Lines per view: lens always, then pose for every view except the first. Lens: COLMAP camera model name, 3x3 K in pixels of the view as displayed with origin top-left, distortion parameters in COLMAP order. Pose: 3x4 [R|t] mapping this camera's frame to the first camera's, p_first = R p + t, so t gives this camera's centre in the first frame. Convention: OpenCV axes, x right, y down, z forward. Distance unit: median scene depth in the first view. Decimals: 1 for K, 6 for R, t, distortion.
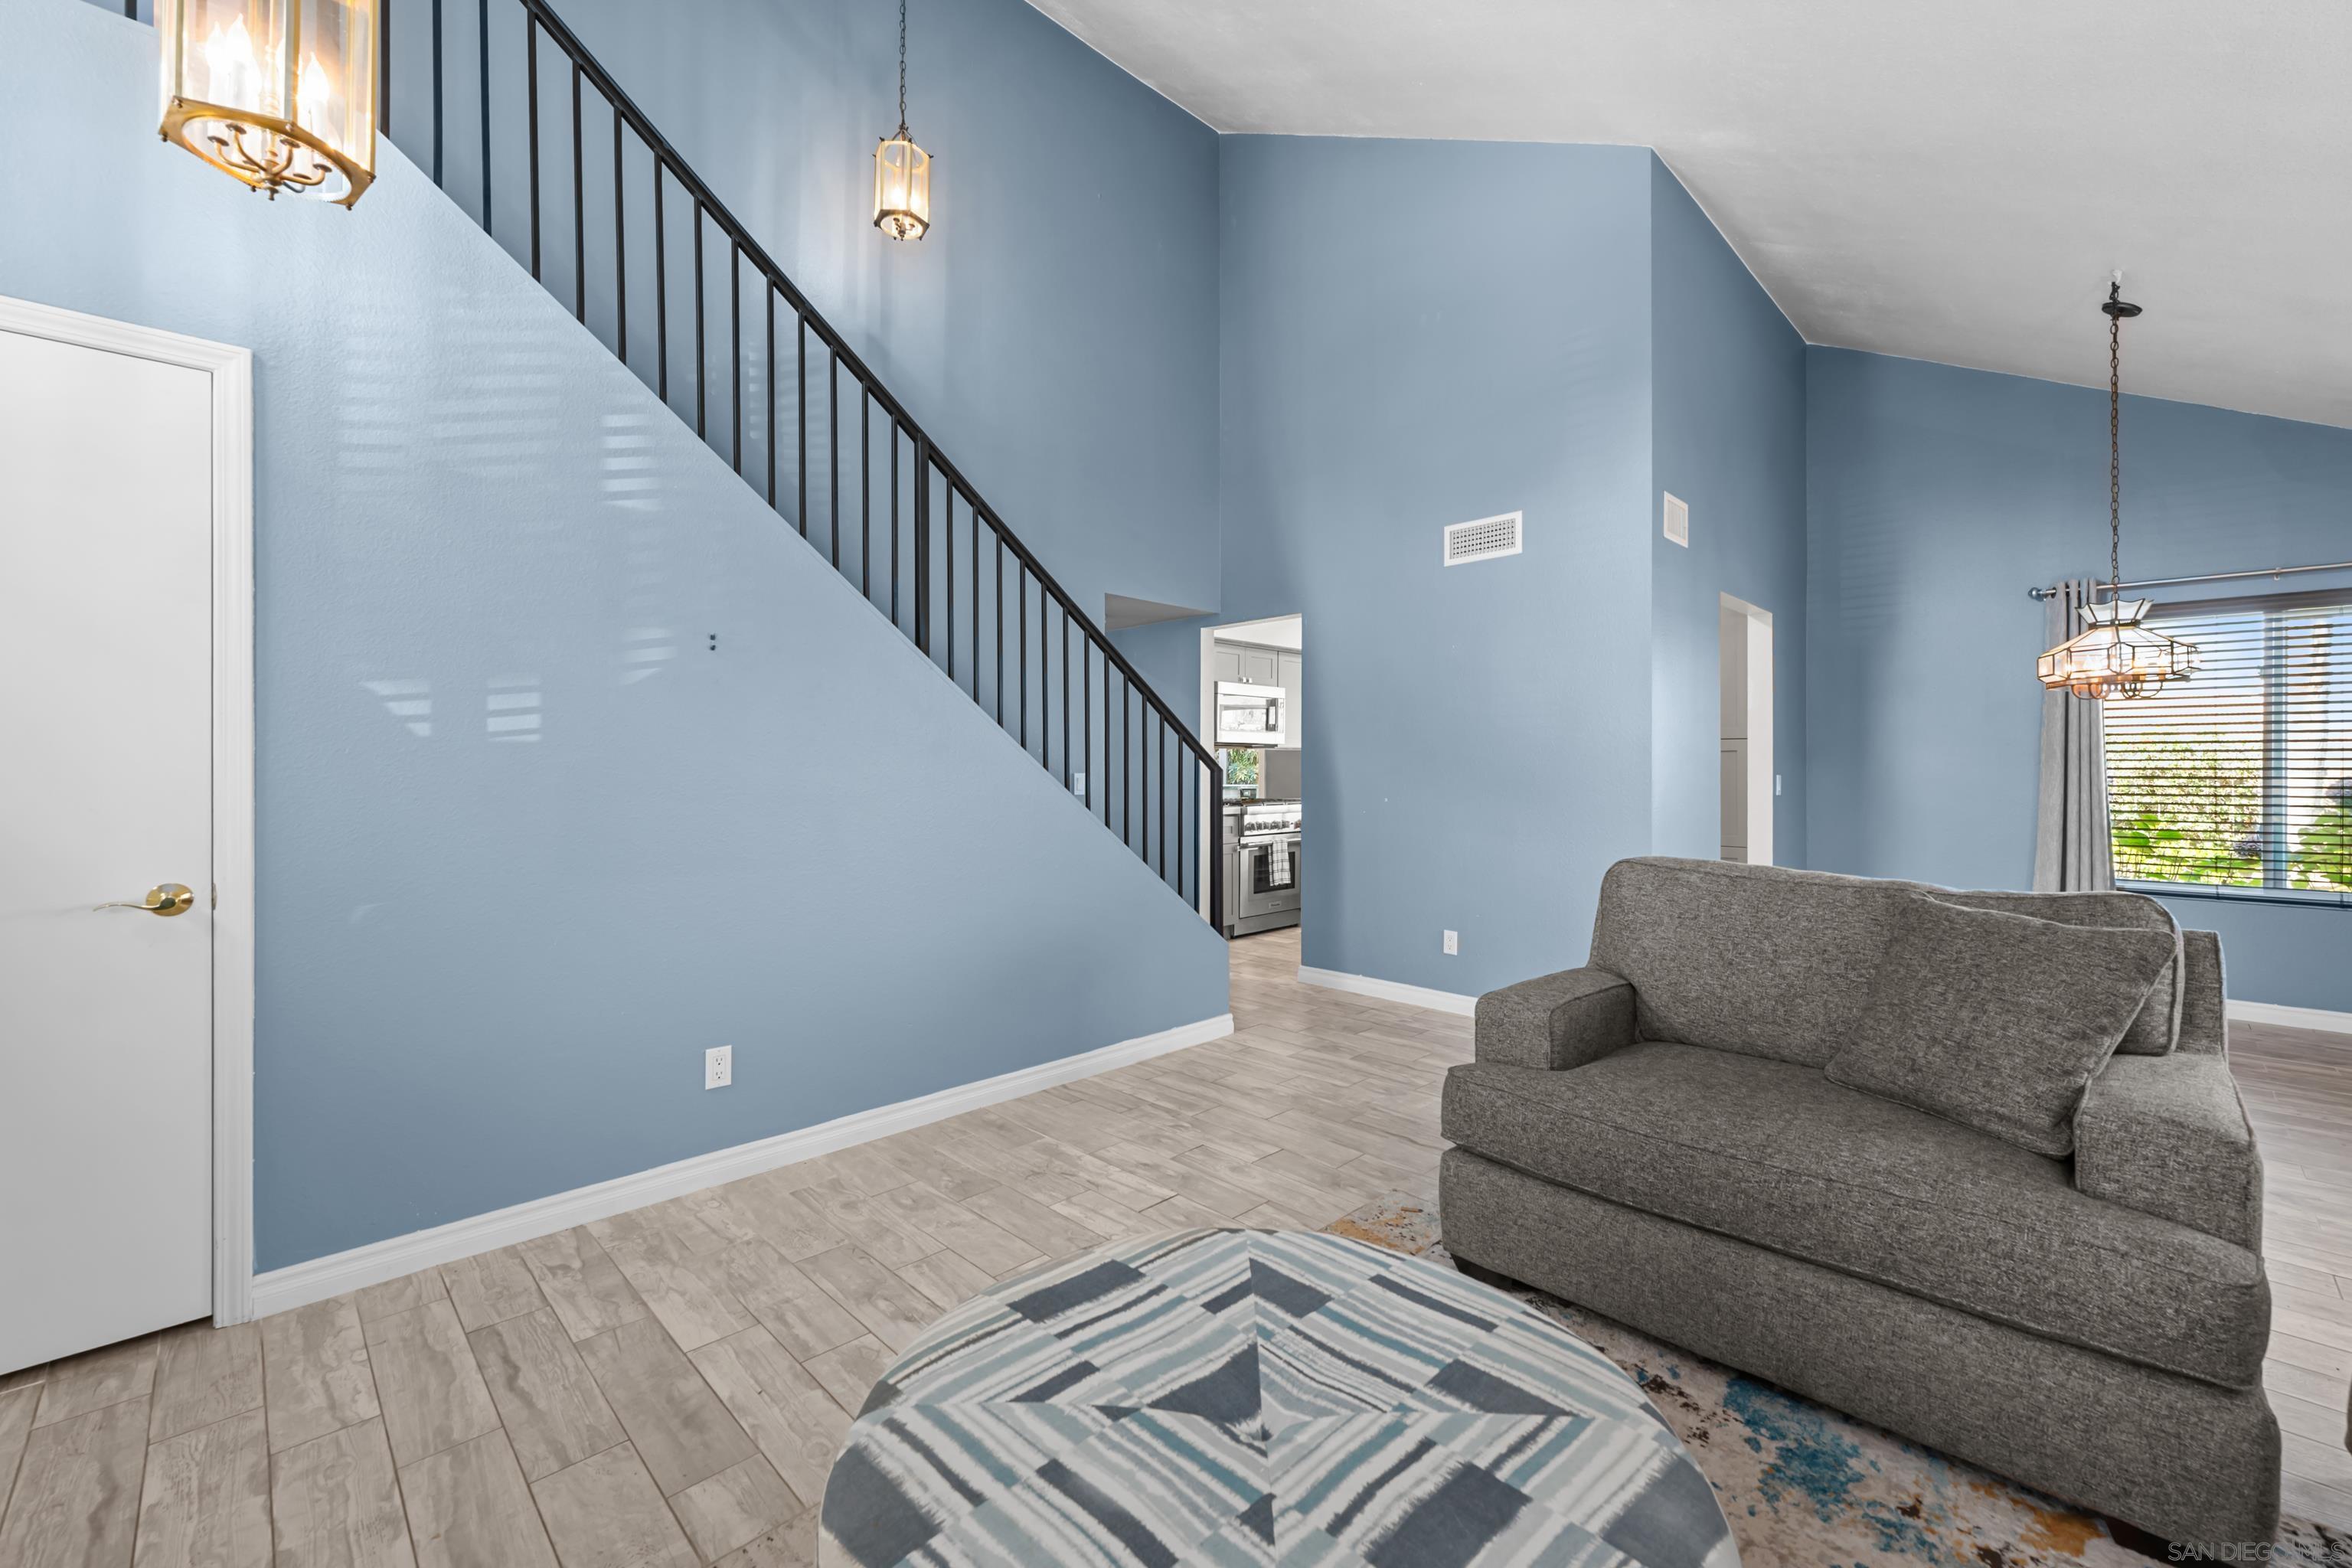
lens RADIAL K [[951.5, 0, 1178.3], [0, 951.5, 766.0], [0, 0, 1]] dist [-0.003807, 0.001275]
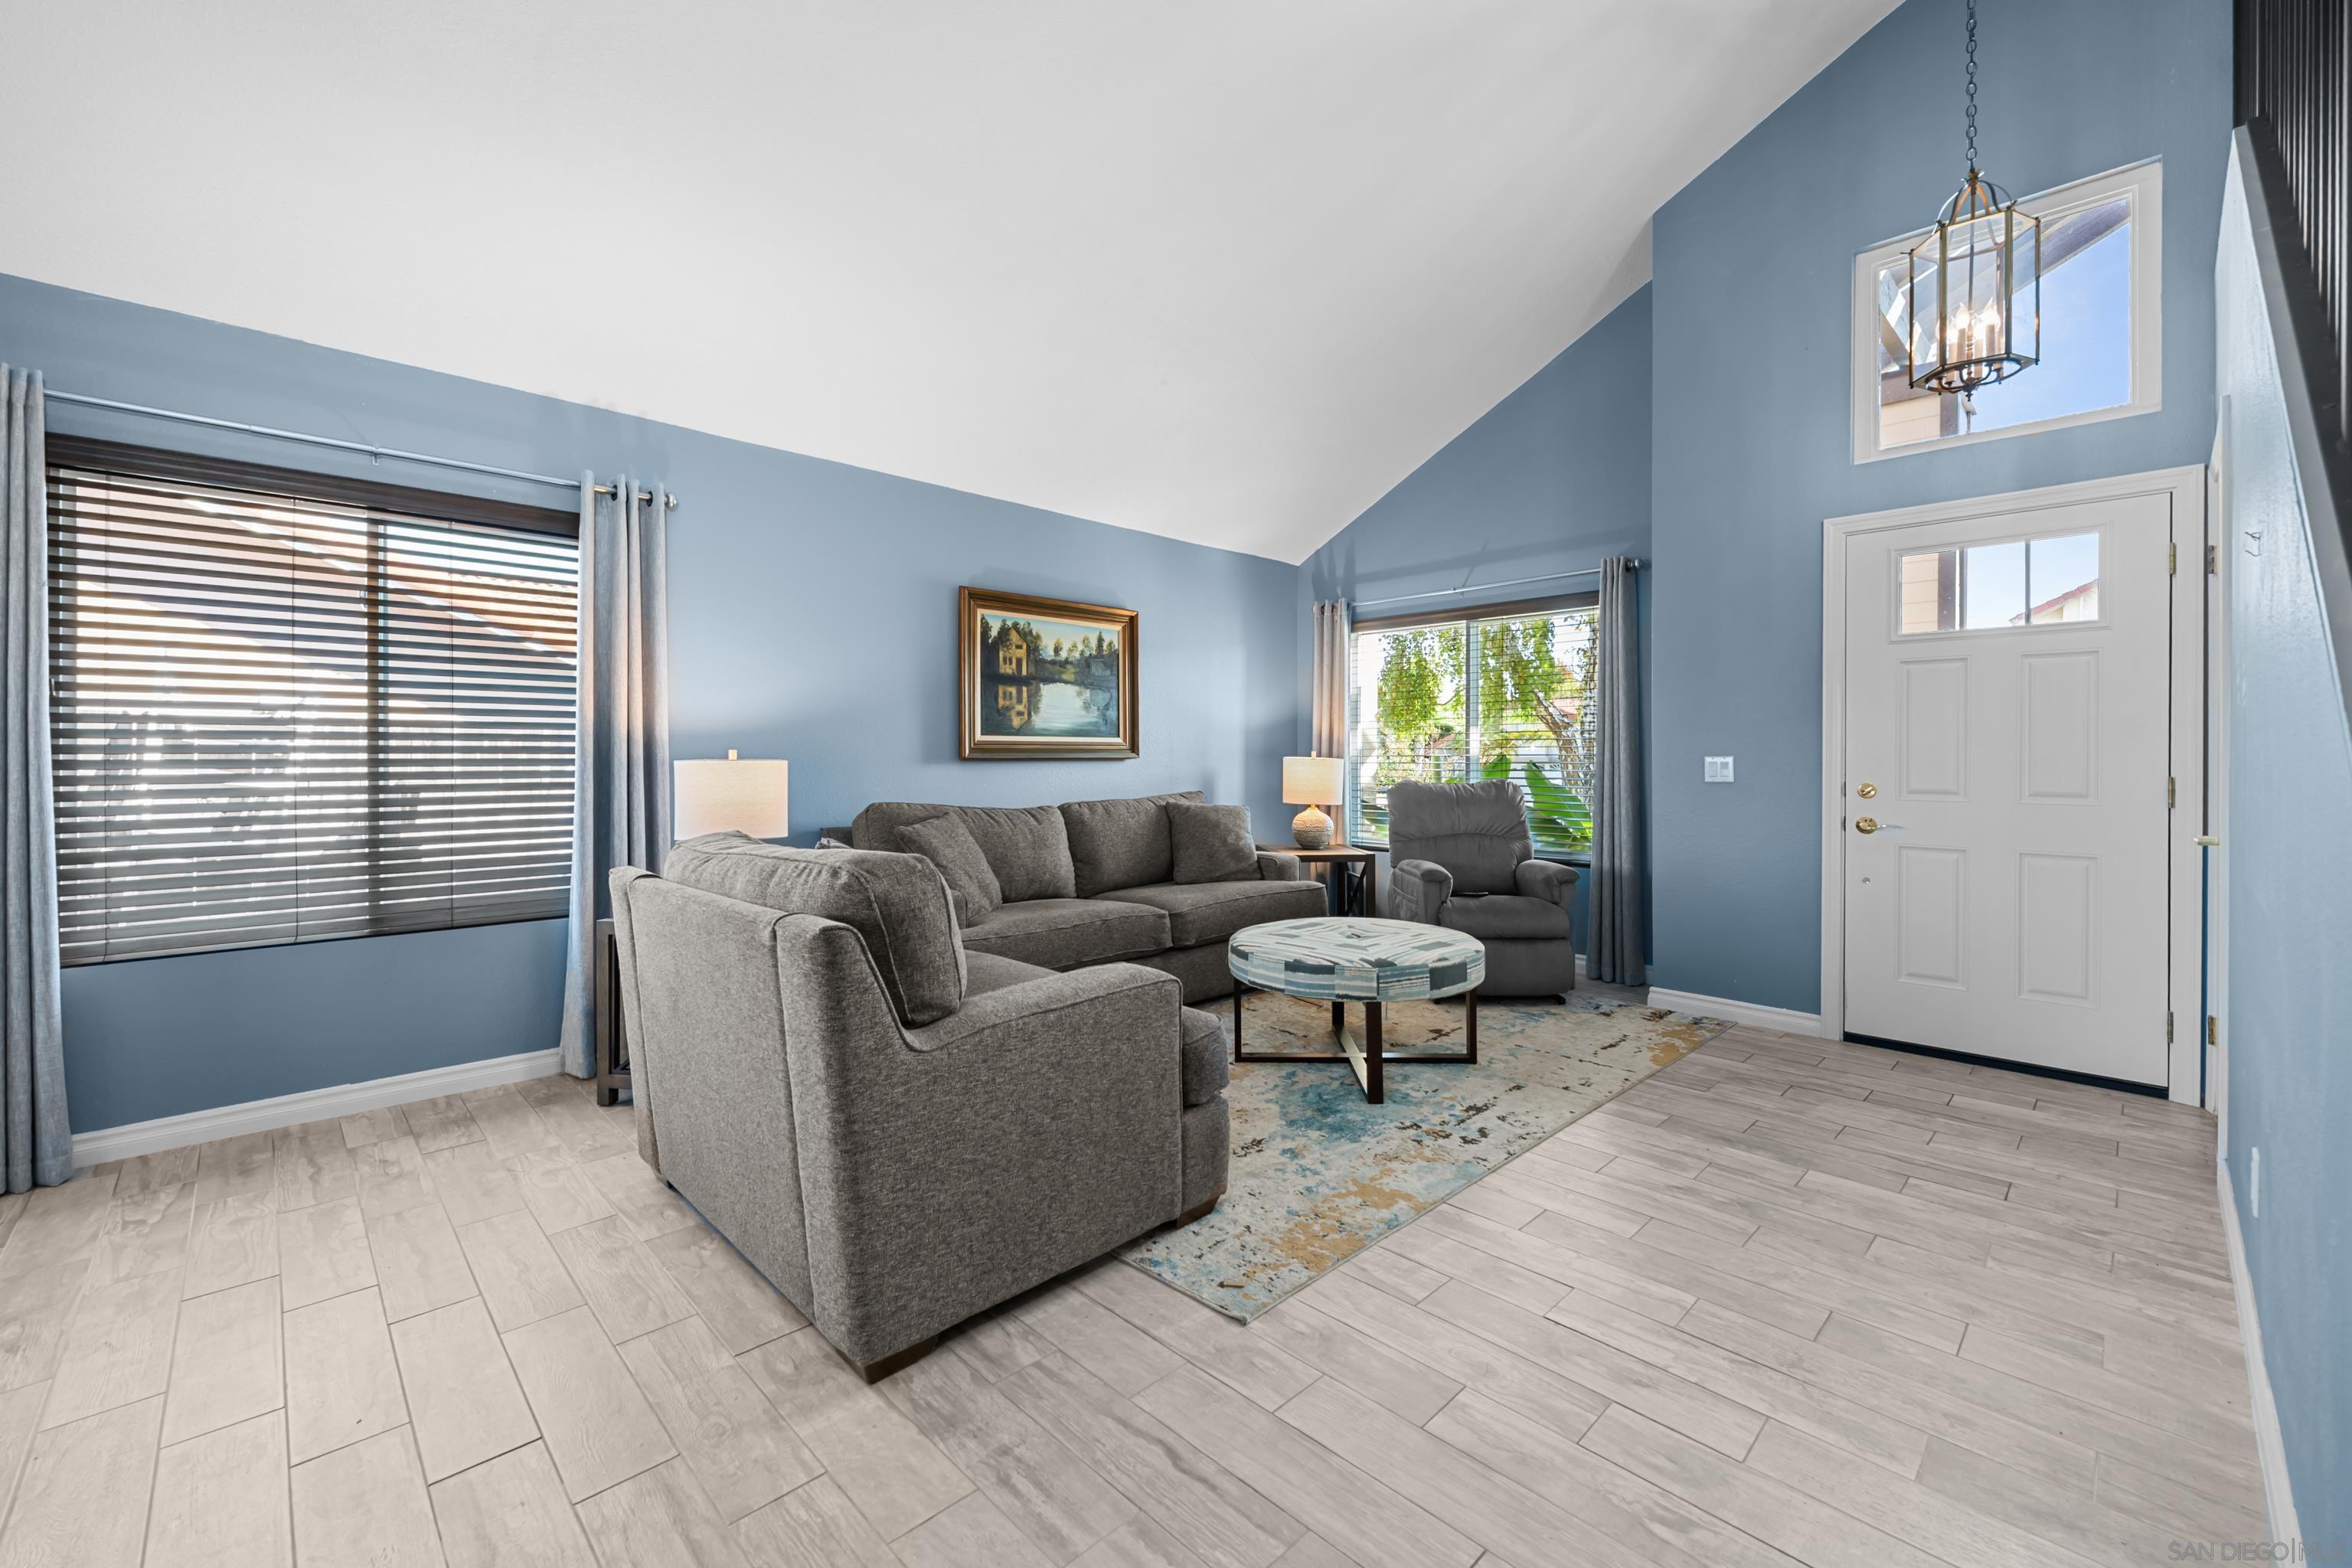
lens RADIAL K [[951.5, 0, 1170.7], [0, 951.5, 762.7], [0, 0, 1]] dist [-0.003807, 0.001275]
pose [[-0.999921, -0.001736, 0.012450, 0.242991], [-0.001681, 0.999989, 0.004414, 0.019117], [-0.012457, 0.004392, -0.999913, 1.513410]]
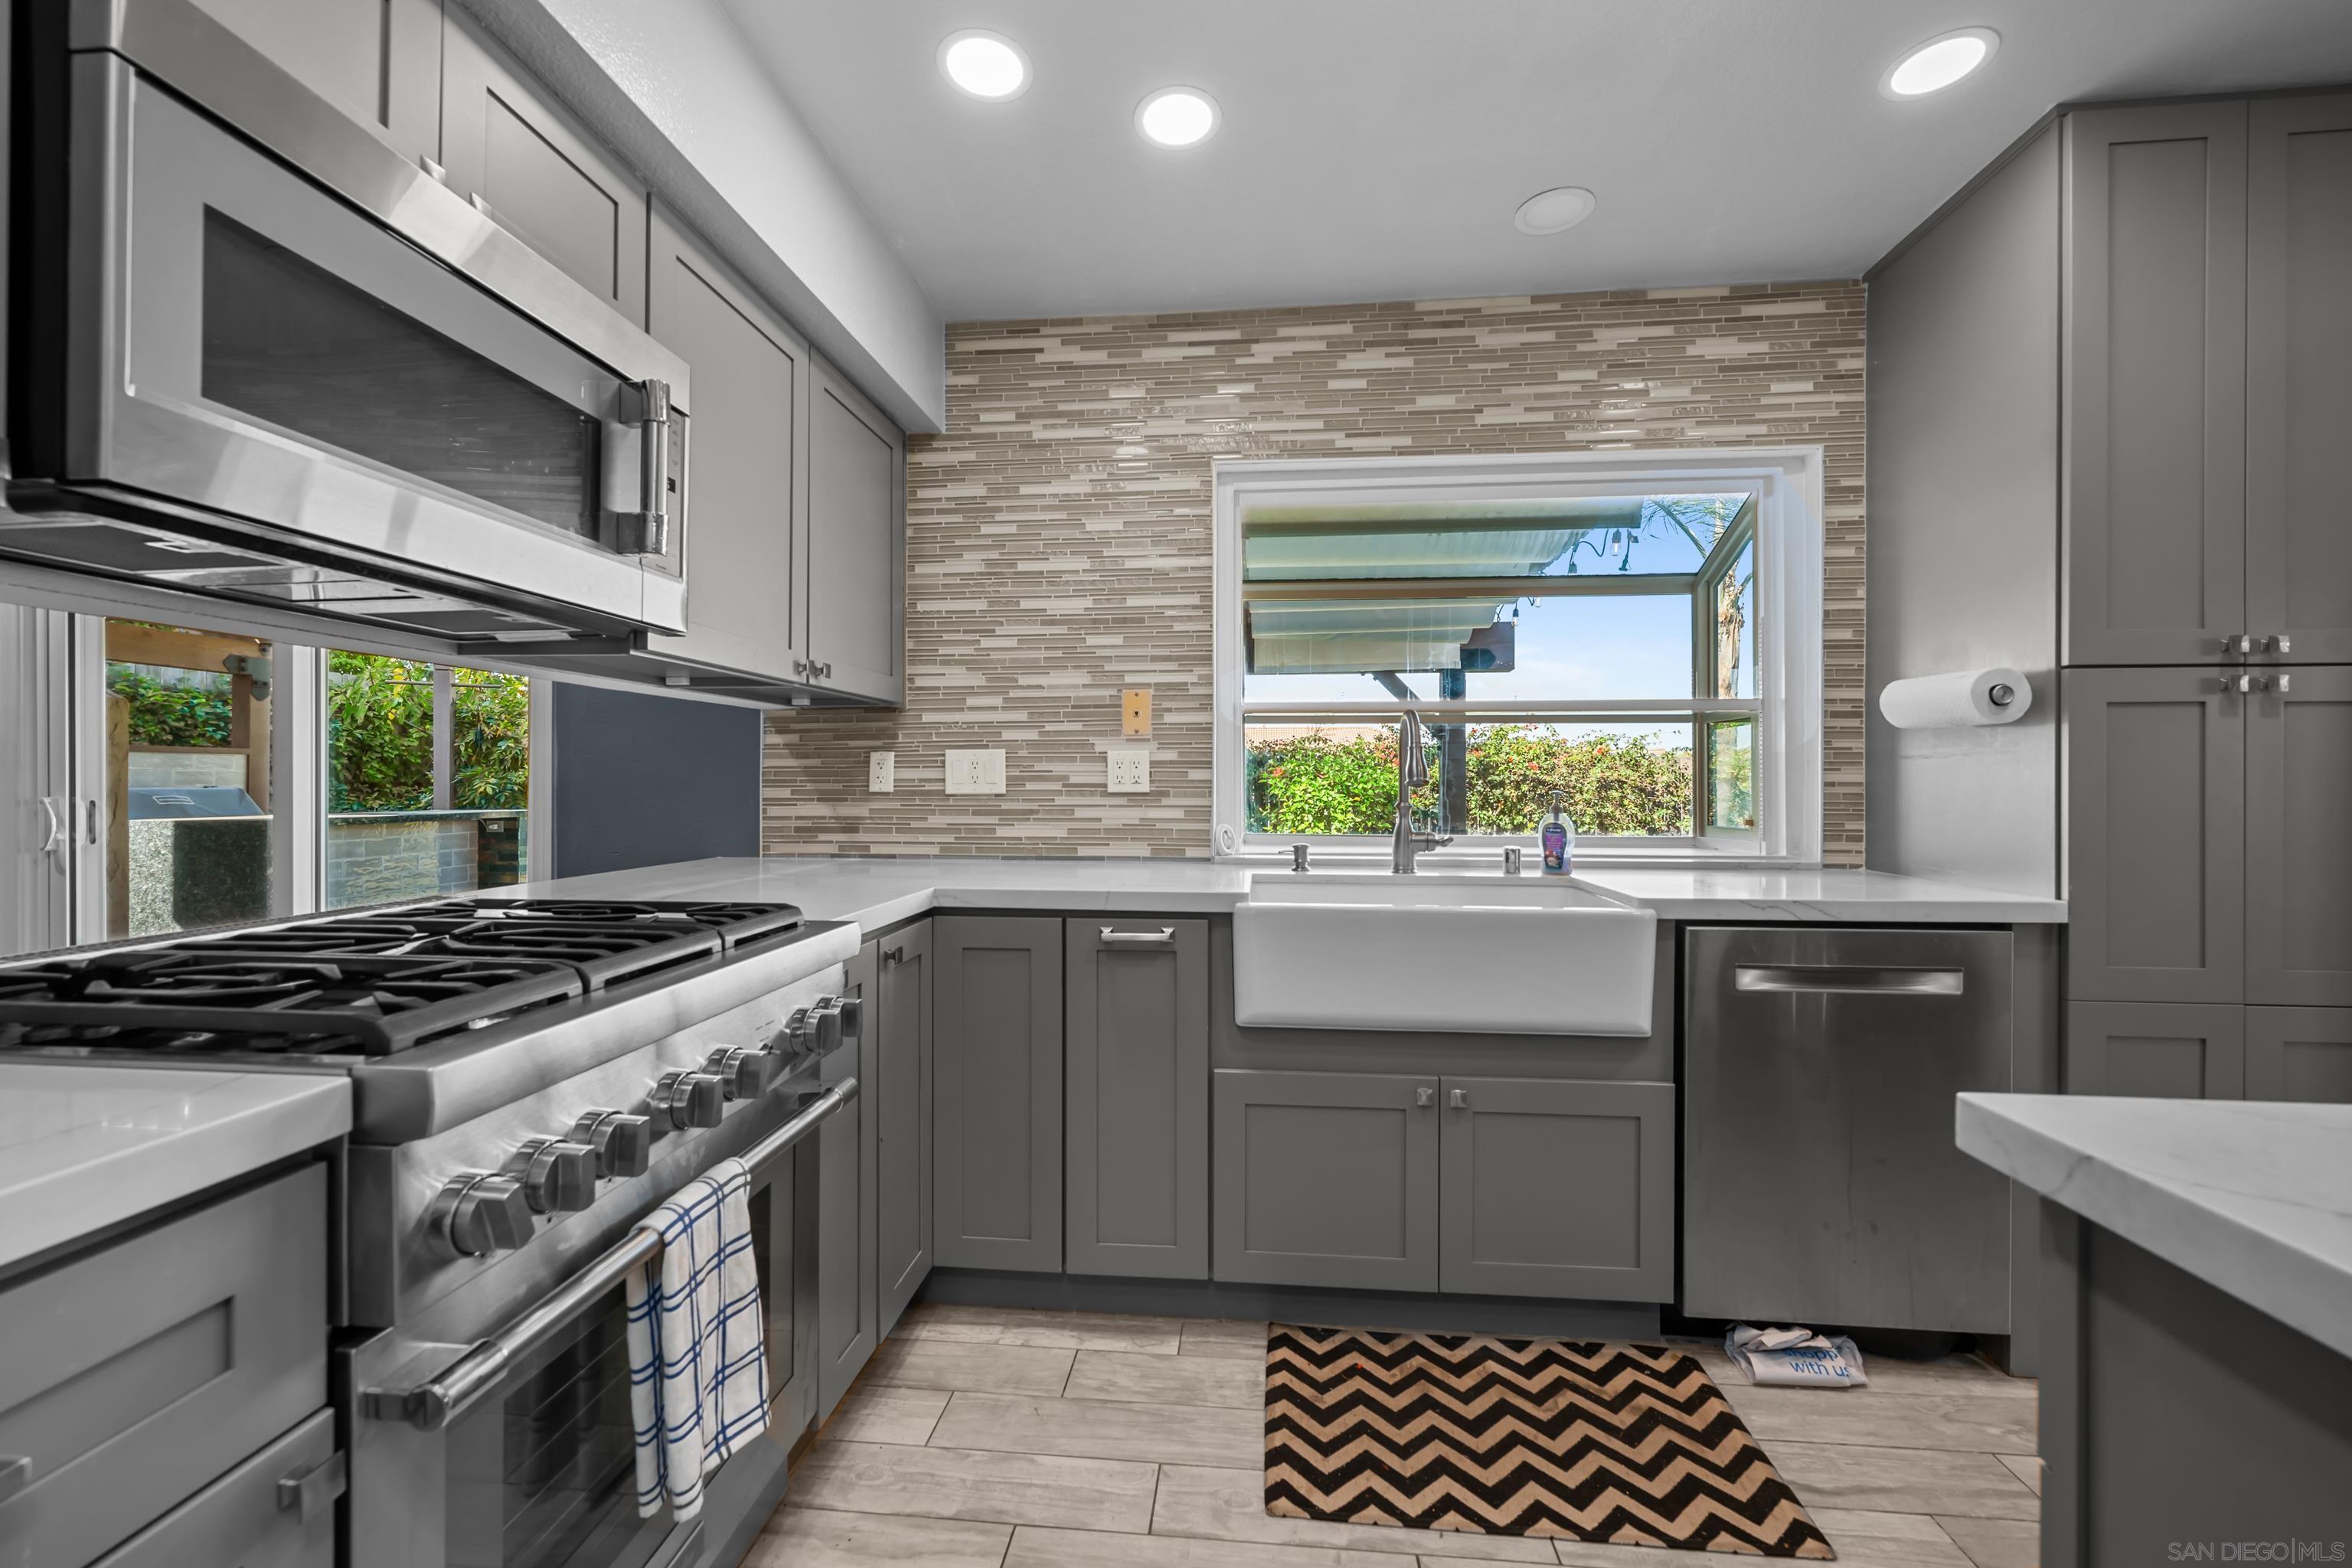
lens RADIAL K [[951.5, 0, 1175.5], [0, 951.5, 781.7], [0, 0, 1]] dist [-0.003807, 0.001275]
pose [[0.769473, 0.005096, 0.638659, 0.148039], [-0.001480, 0.999980, -0.006197, 0.024464], [-0.638678, 0.003823, 0.769465, 1.853670]]
